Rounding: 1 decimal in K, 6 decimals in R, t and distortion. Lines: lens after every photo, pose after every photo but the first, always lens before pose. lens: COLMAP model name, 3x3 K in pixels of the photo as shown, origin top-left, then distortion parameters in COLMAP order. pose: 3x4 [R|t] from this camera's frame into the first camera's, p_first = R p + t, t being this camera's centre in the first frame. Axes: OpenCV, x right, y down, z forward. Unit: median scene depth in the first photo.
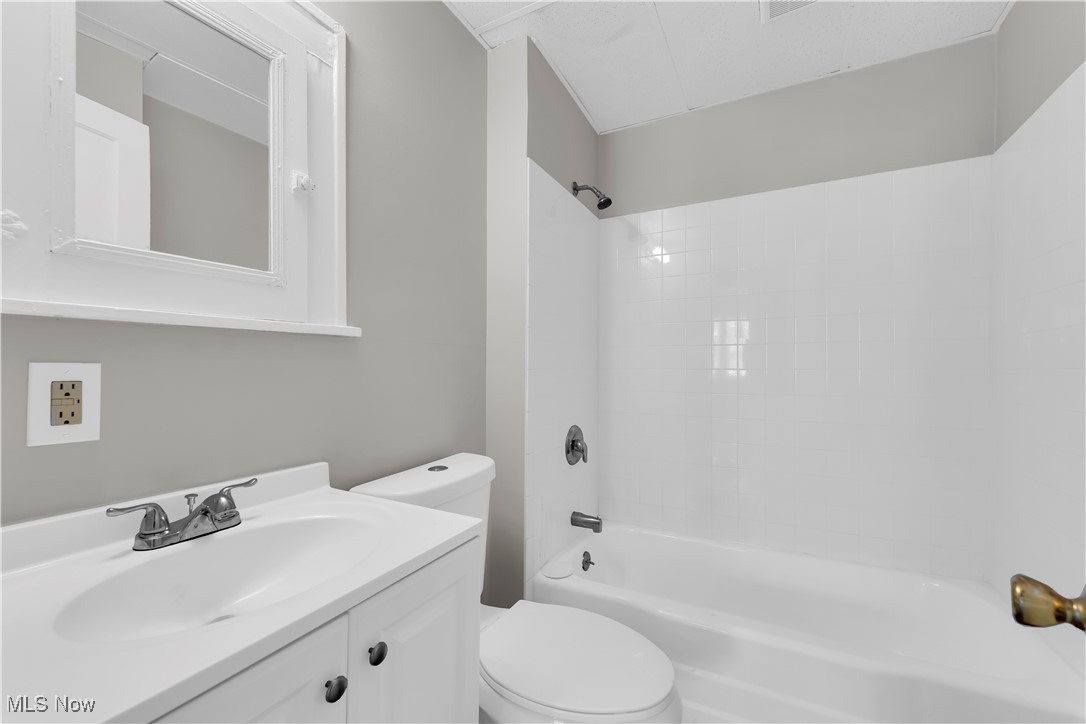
lens RADIAL K [[438.9, 0, 536.4], [0, 438.9, 367.1], [0, 0, 1]] dist [0.000017, 0.000010]
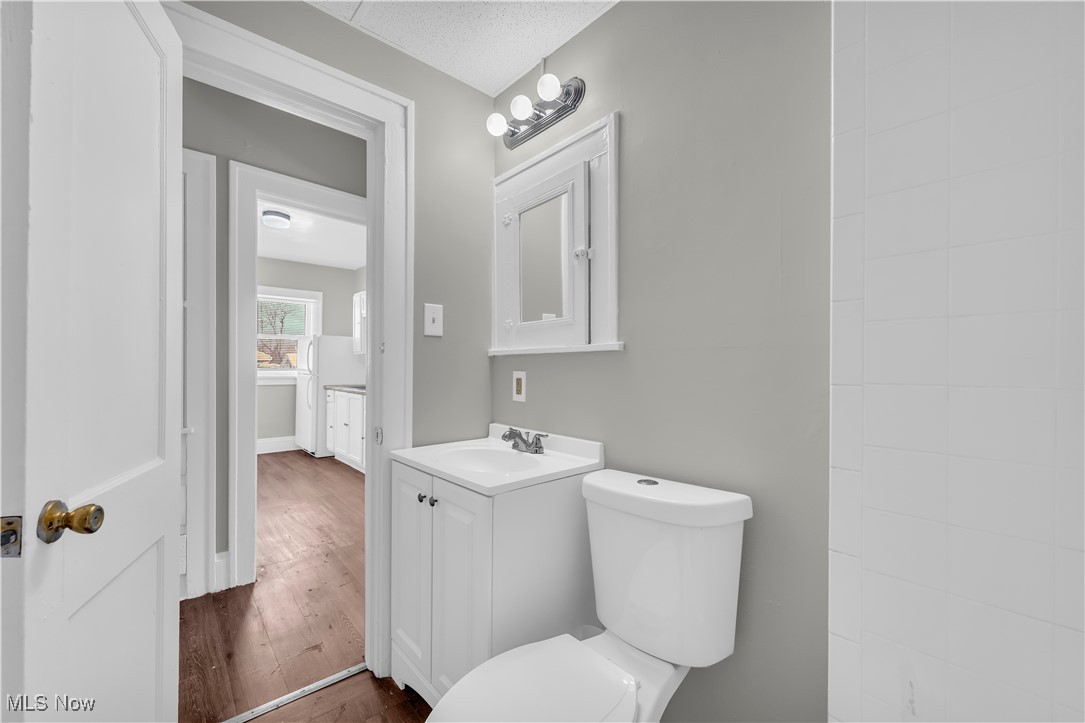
lens RADIAL K [[437.9, 0, 536.1], [0, 437.9, 364.8], [0, 0, 1]] dist [-0.000435, -0.000095]
pose [[-0.352439, -0.000831, -0.935835, 1.332362], [-0.000078, 1.000000, -0.000859, -0.044939], [0.935835, -0.000229, -0.352439, 1.952940]]
